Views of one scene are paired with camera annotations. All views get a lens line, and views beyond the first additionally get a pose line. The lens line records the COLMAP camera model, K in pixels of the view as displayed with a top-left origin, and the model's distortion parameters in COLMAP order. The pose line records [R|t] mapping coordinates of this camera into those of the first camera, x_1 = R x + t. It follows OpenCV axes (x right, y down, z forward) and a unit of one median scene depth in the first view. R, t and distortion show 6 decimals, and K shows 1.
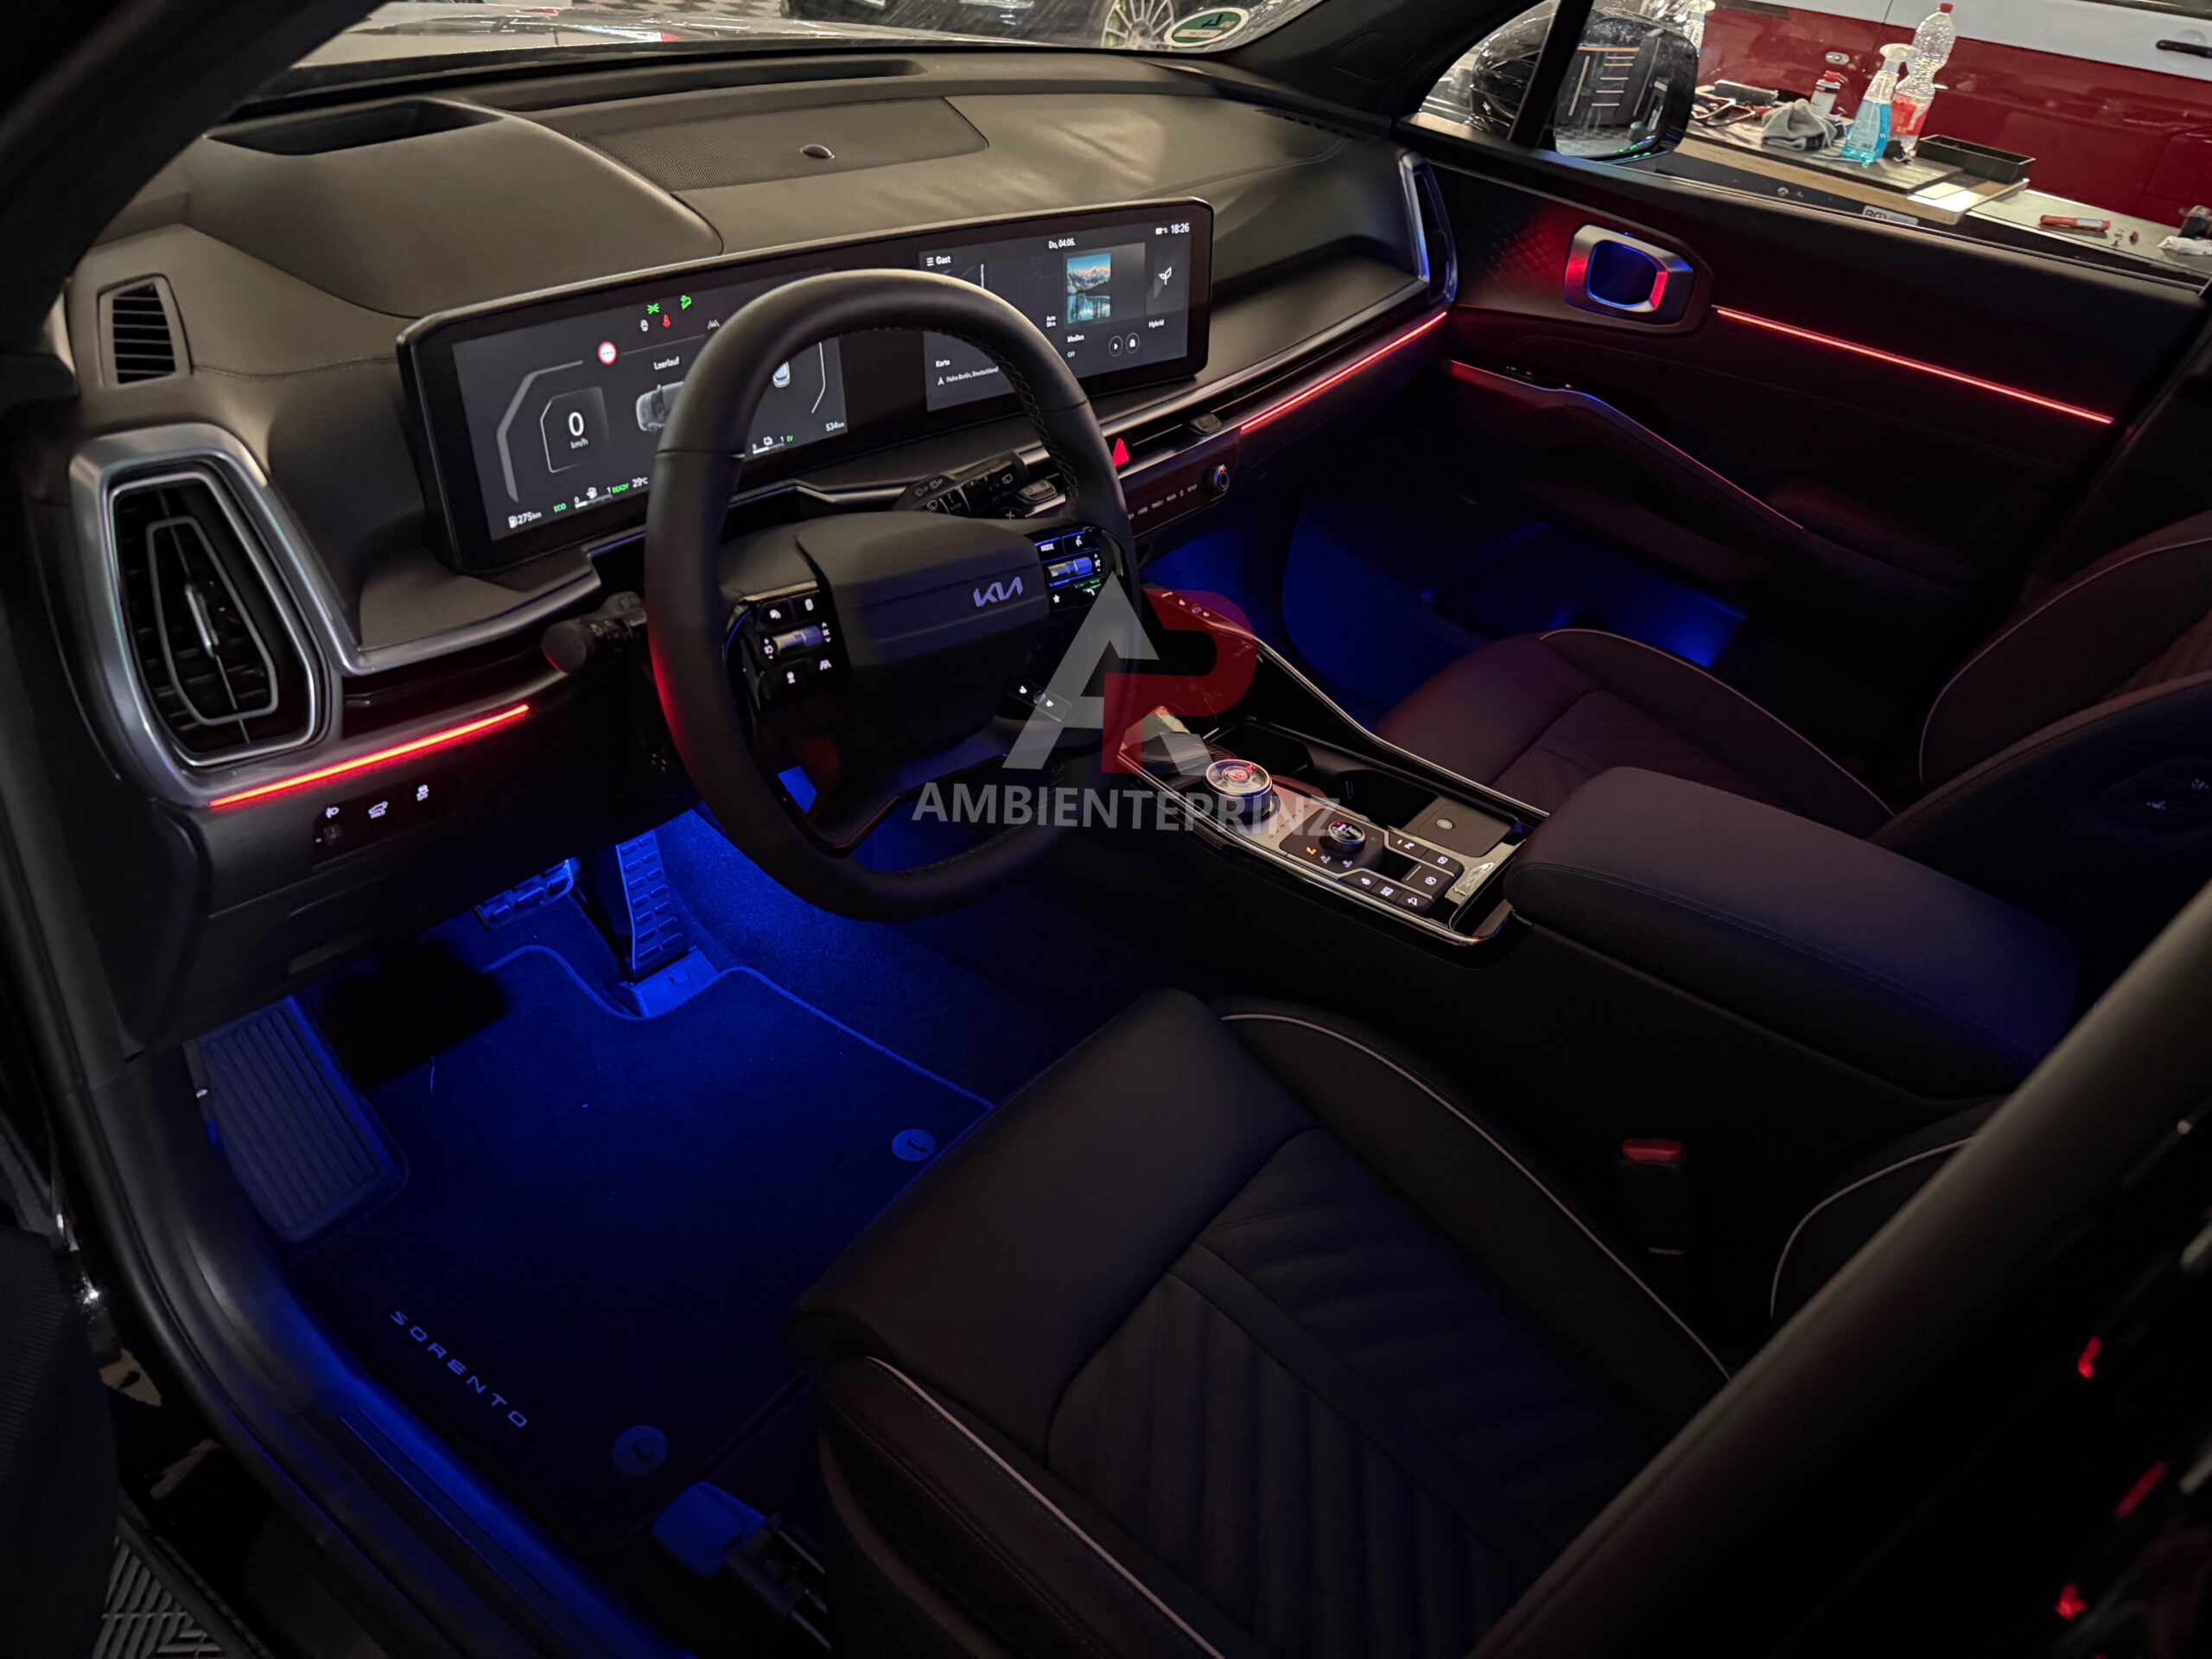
lens RADIAL K [[1549.1, 0, 1106.2], [0, 1549.1, 828.5], [0, 0, 1]] dist [0.090866, -0.127814]
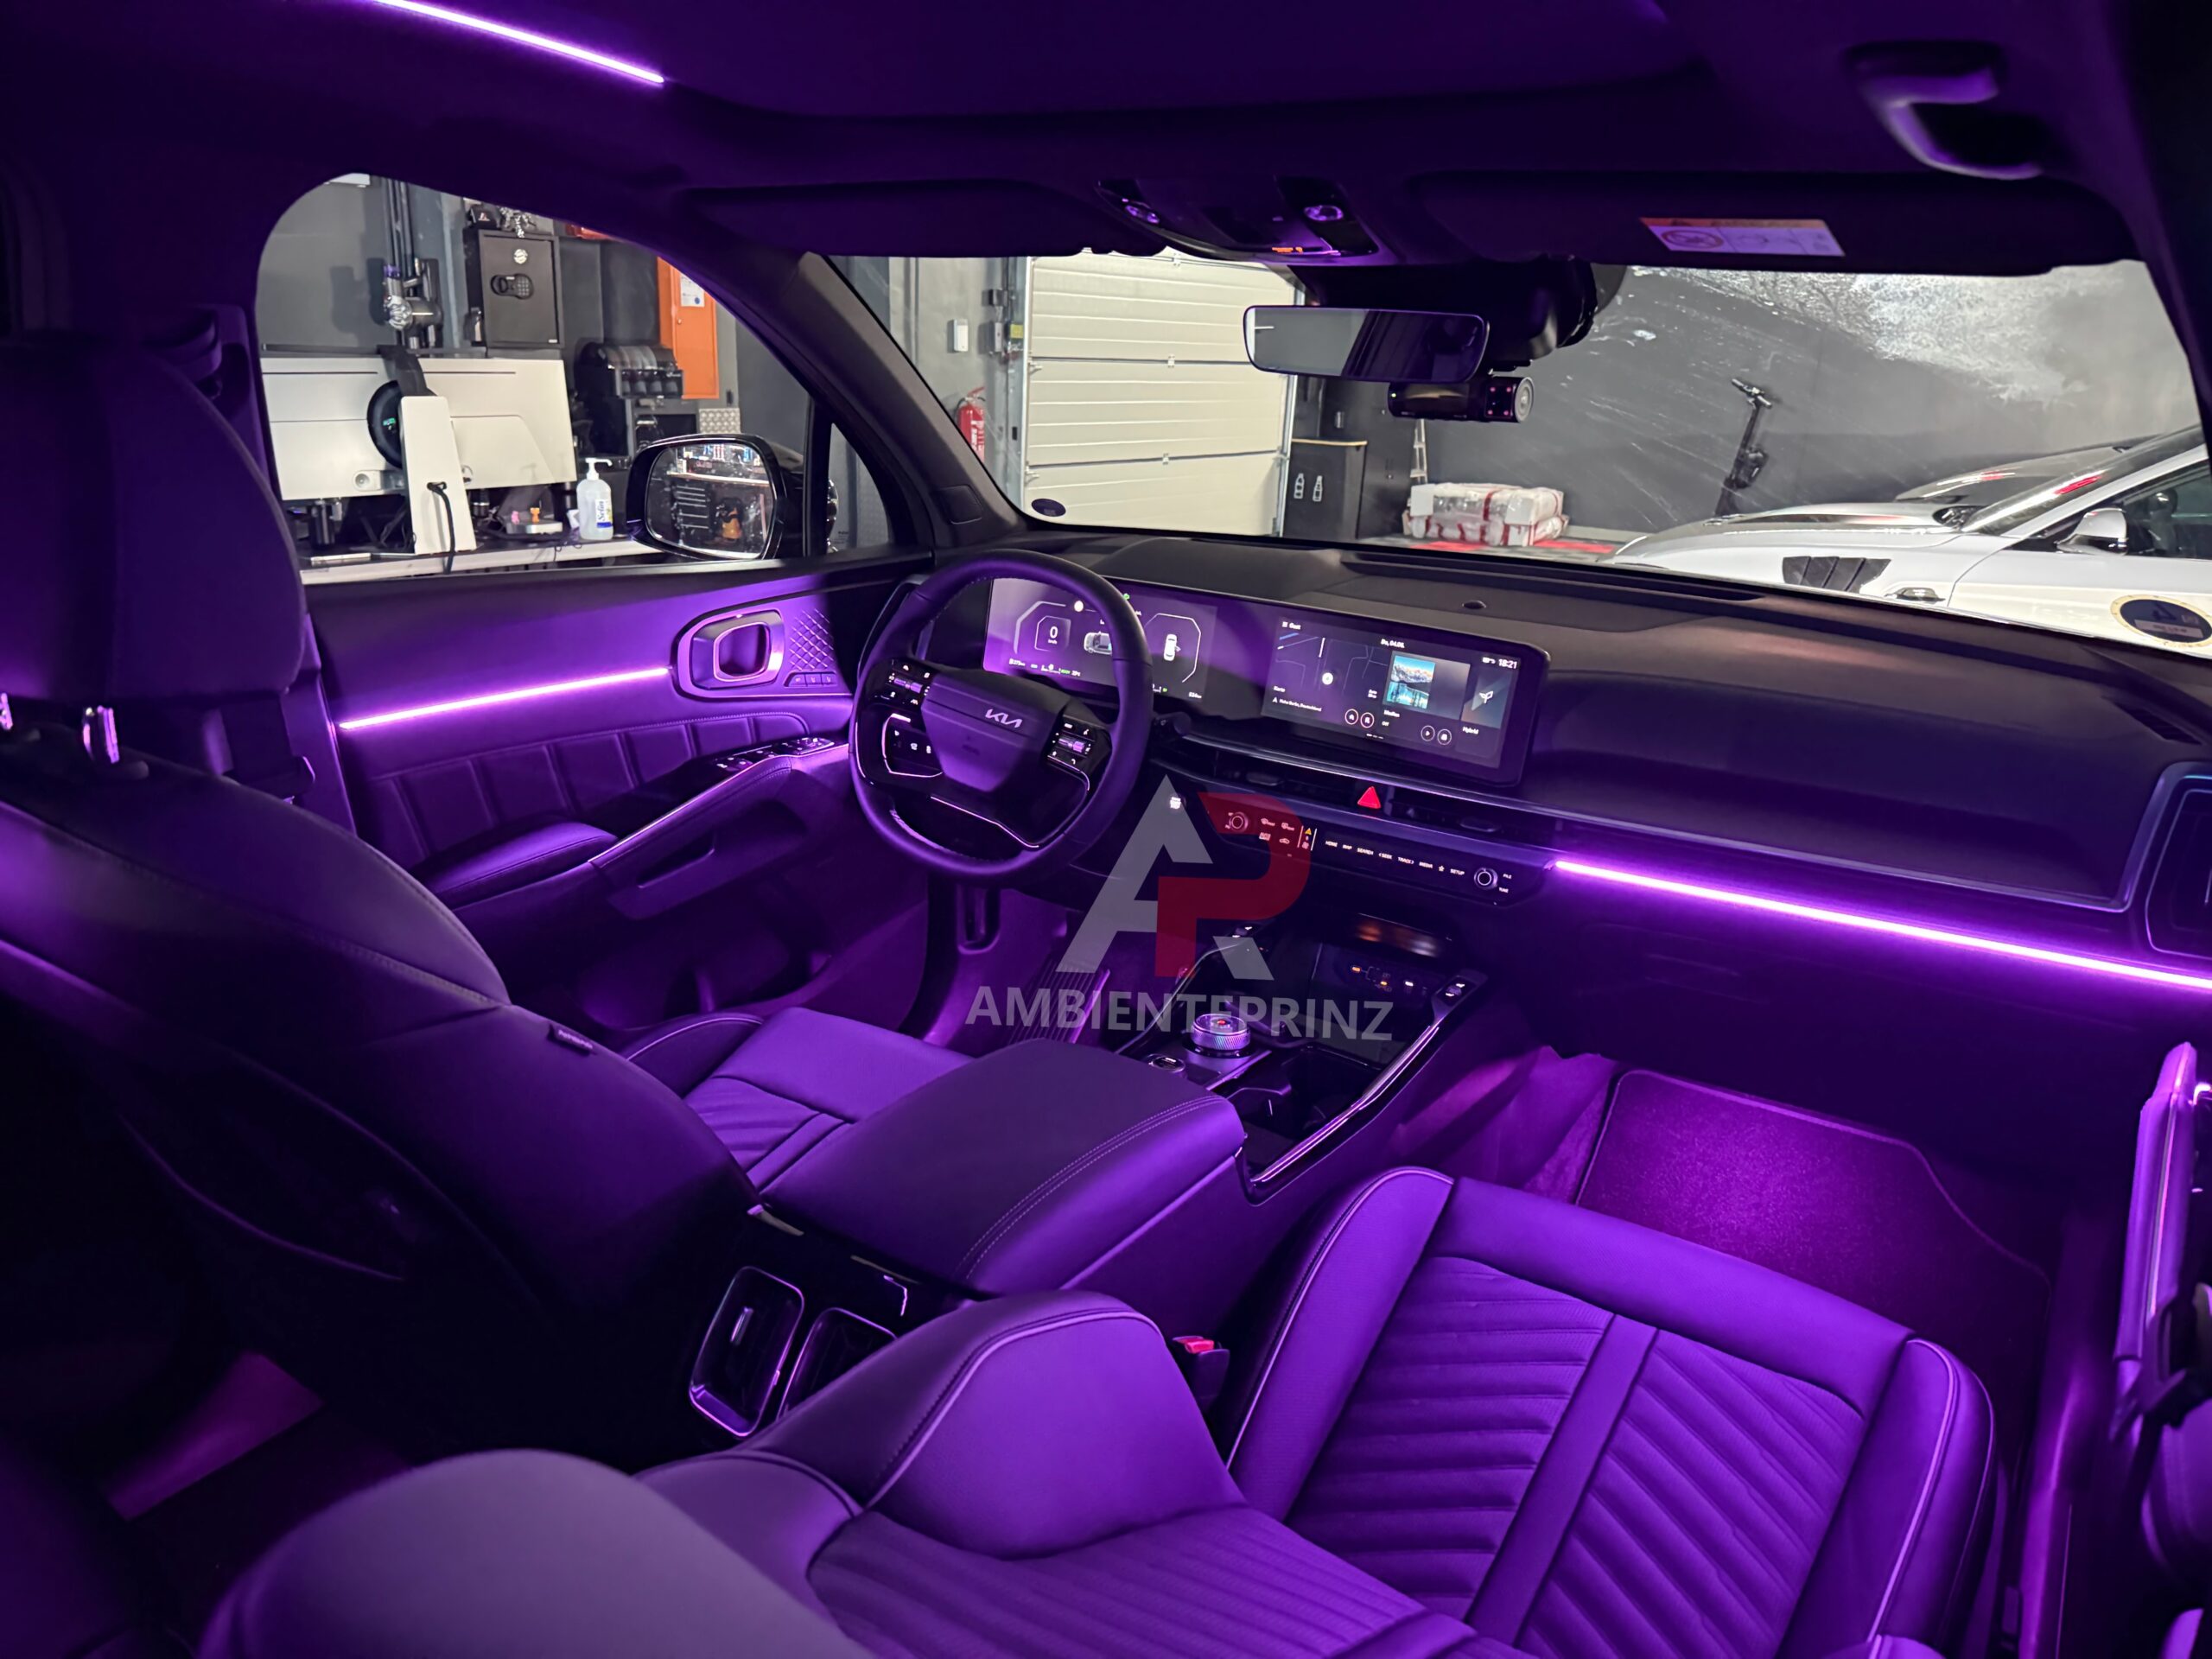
lens RADIAL K [[1549.1, 0, 1108.2], [0, 1549.1, 828.2], [0, 0, 1]] dist [0.092643, -0.129311]
pose [[0.035170, 0.188045, -0.981531, 1.270357], [-0.590023, 0.796610, 0.131476, -0.268158], [0.806620, 0.574502, 0.138967, 0.680584]]
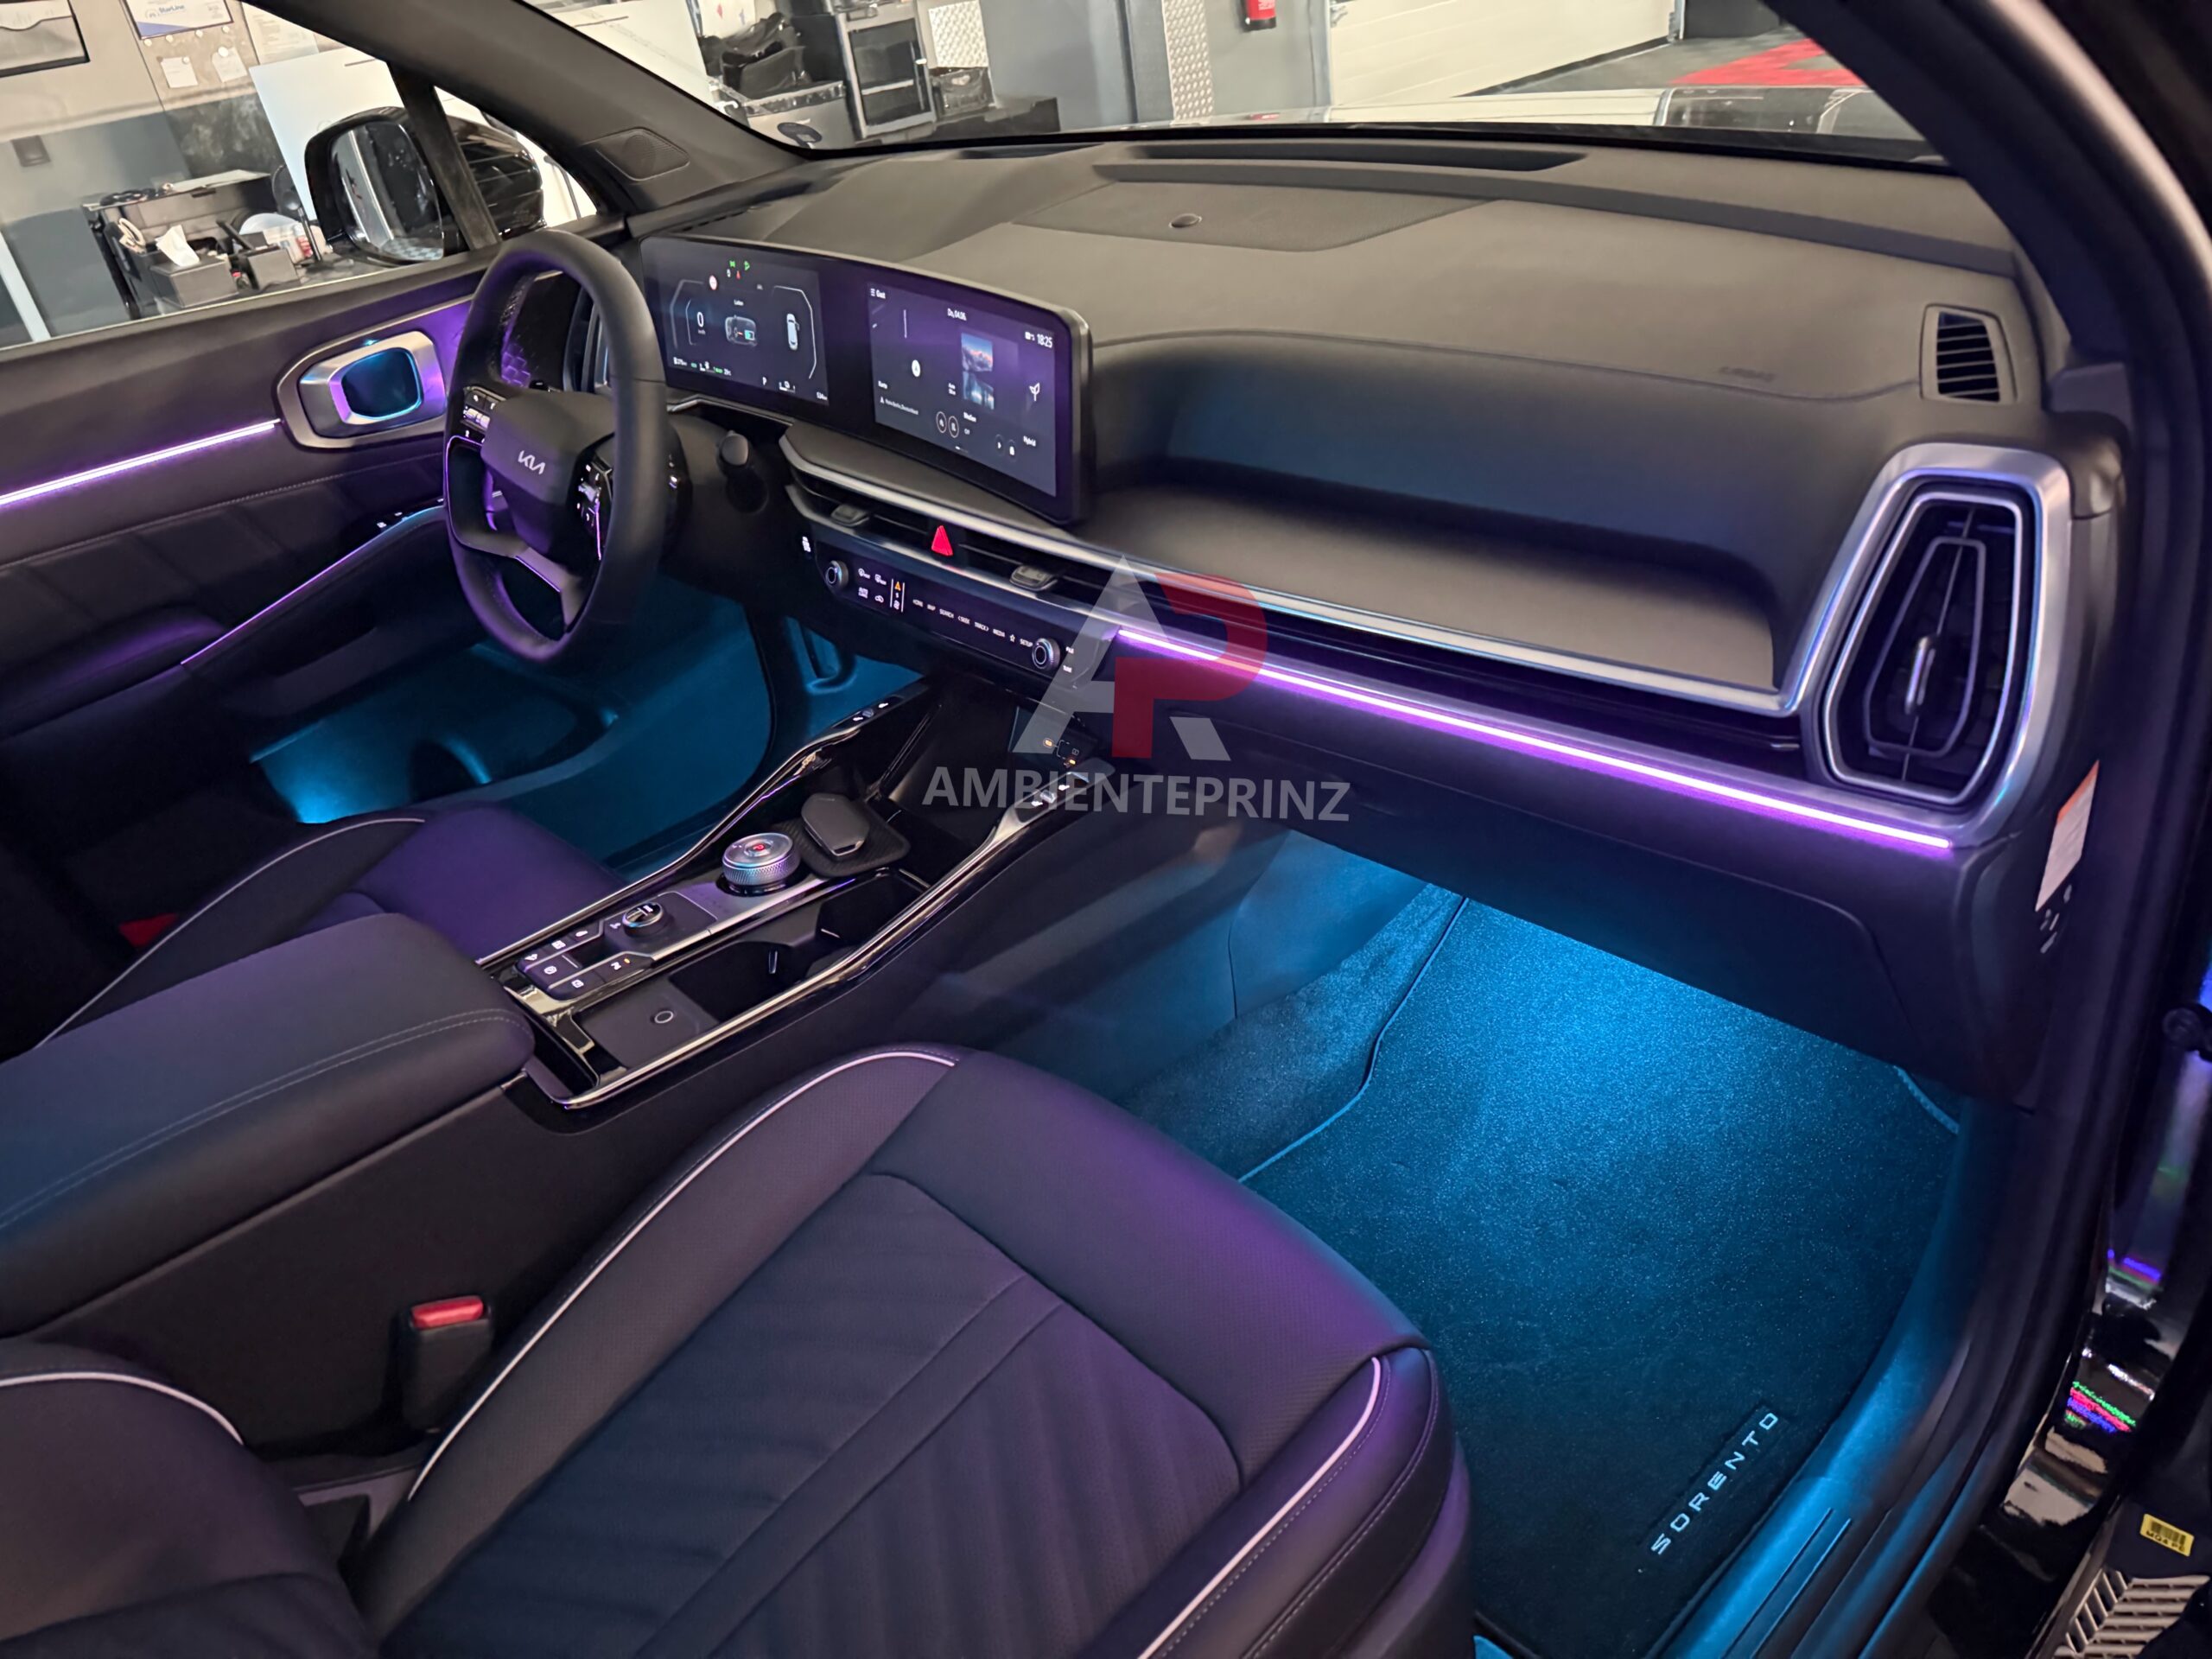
lens RADIAL K [[1545.7, 0, 1110.2], [0, 1545.7, 833.9], [0, 0, 1]] dist [0.083499, -0.124489]
pose [[-0.228364, 0.433097, -0.871938, 0.895104], [-0.454951, 0.744331, 0.488867, -0.626328], [0.860738, 0.508329, 0.027060, 1.175023]]
